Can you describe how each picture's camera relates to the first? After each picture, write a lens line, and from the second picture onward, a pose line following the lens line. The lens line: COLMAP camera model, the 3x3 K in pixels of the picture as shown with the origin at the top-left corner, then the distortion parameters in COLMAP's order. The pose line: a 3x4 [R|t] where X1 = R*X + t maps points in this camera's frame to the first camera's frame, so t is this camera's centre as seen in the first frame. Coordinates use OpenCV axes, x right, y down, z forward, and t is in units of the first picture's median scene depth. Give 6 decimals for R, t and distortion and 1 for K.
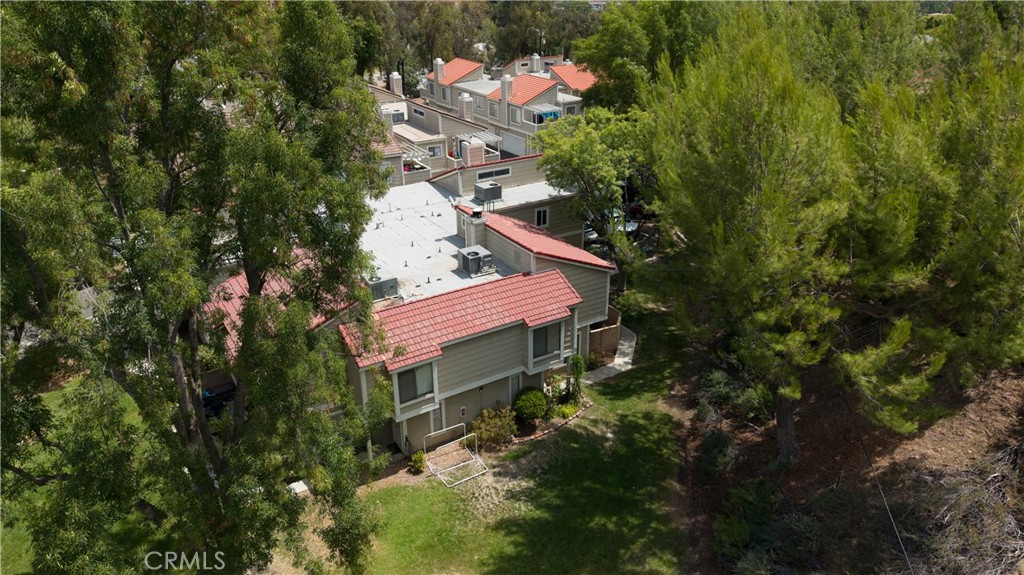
lens RADIAL K [[688.5, 0, 511.9], [0, 688.5, 272.7], [0, 0, 1]] dist [0.050158, -0.000049]
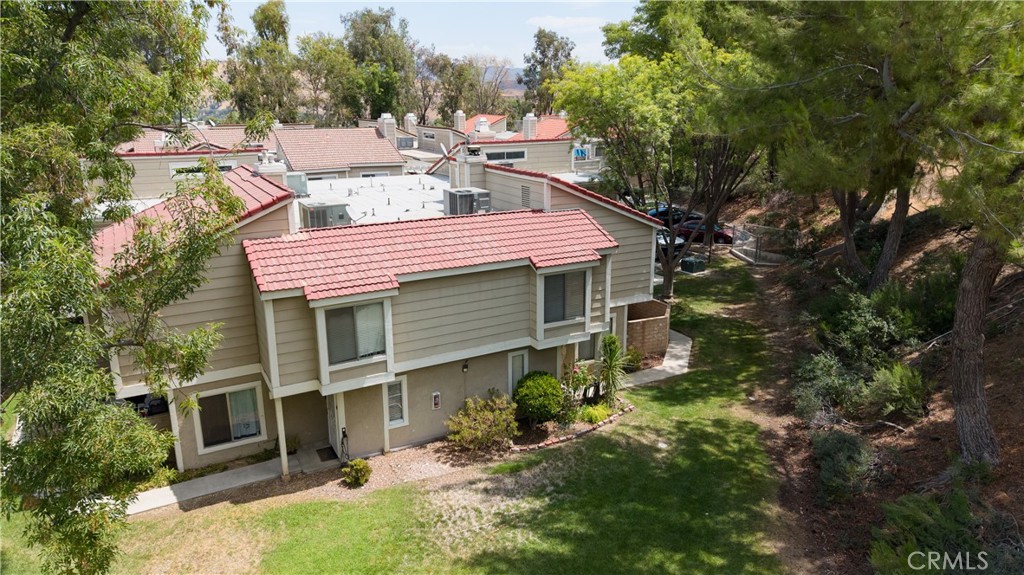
lens RADIAL K [[687.4, 0, 513.1], [0, 687.4, 274.1], [0, 0, 1]] dist [0.026580, 0.000375]
pose [[0.998967, 0.010315, -0.044256, 0.029856], [-0.017631, 0.985586, -0.168252, 0.191449], [0.041882, 0.168859, 0.984750, 0.337702]]
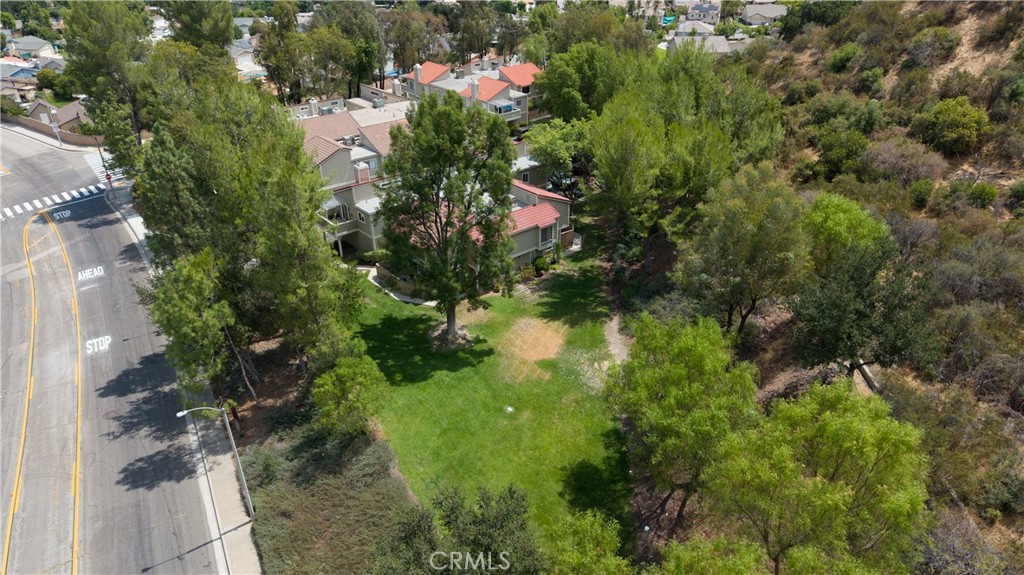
lens RADIAL K [[721.8, 0, 512.0], [0, 721.8, 287.5], [0, 0, 1]] dist [0.037294, -0.000395]
pose [[0.988937, -0.073777, 0.128685, -0.378651], [0.063550, 0.994616, 0.081851, 0.072326], [-0.134030, -0.072767, 0.988302, -1.329916]]
